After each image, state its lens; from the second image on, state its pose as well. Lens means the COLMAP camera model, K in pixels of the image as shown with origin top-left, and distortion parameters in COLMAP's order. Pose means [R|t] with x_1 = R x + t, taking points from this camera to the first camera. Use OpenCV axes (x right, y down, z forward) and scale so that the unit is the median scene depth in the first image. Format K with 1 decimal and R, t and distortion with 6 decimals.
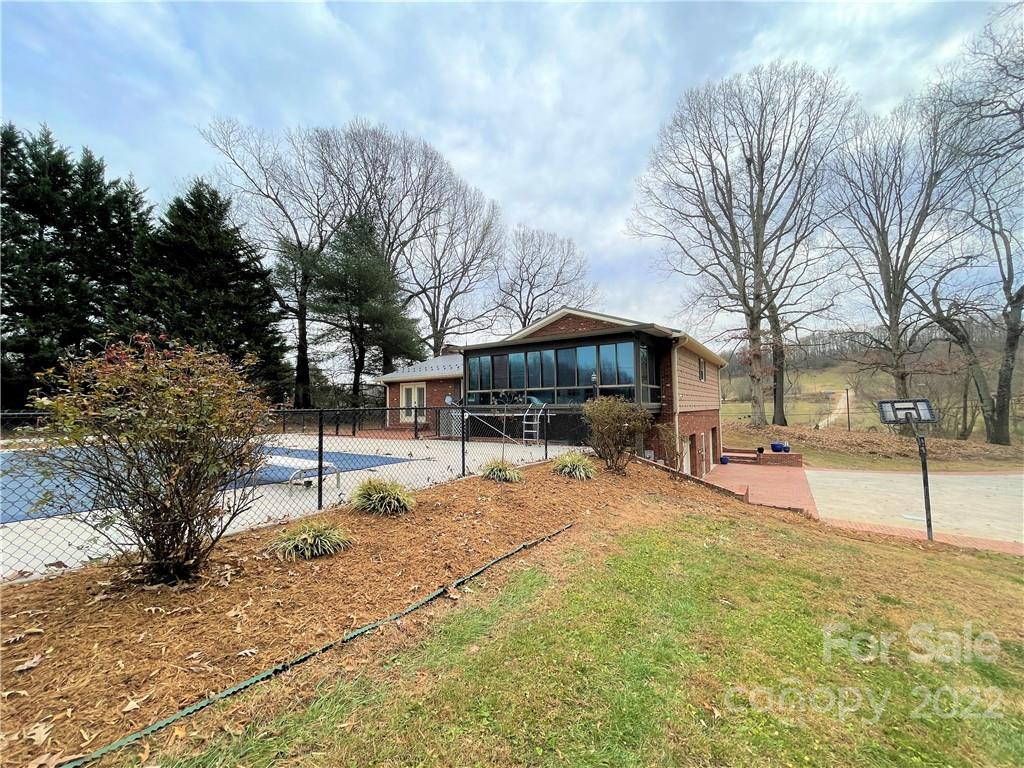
lens RADIAL K [[408.5, 0, 510.4], [0, 408.5, 389.7], [0, 0, 1]] dist [-0.002001, -0.000875]
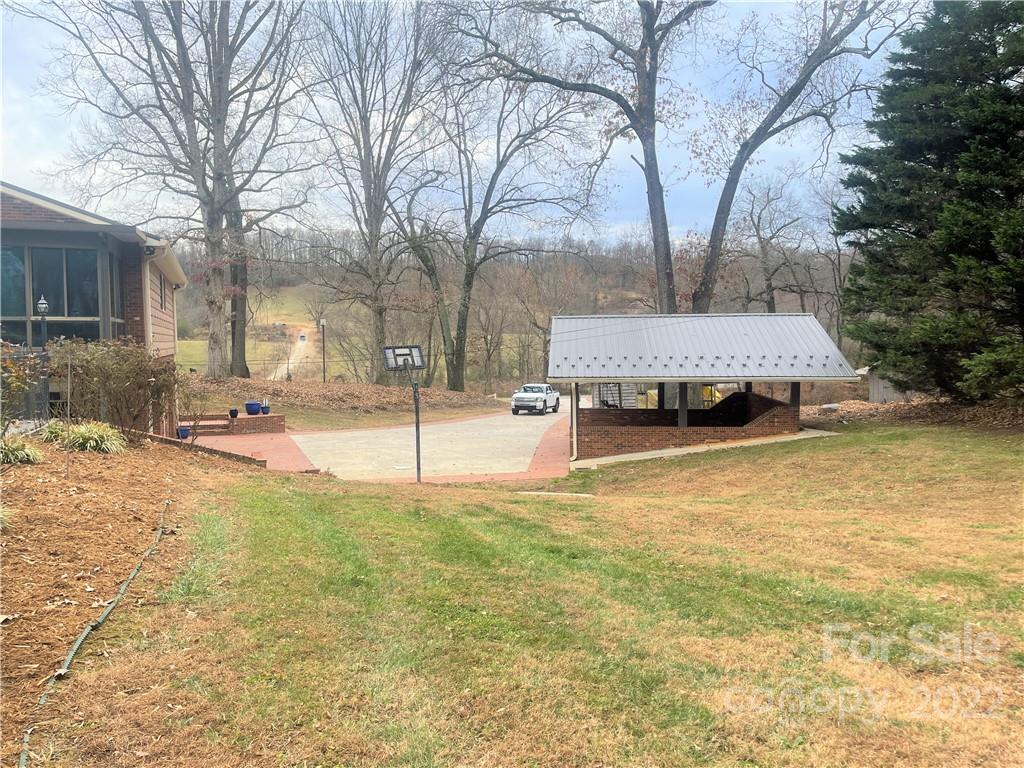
lens RADIAL K [[770.8, 0, 512.0], [0, 770.8, 384.0], [0, 0, 1]] dist [-0.001562, -0.001179]
pose [[0.578527, -0.035614, 0.814886, -0.121735], [-0.038384, 0.996751, 0.070813, -0.007740], [-0.814760, -0.072245, 0.575280, -0.087478]]
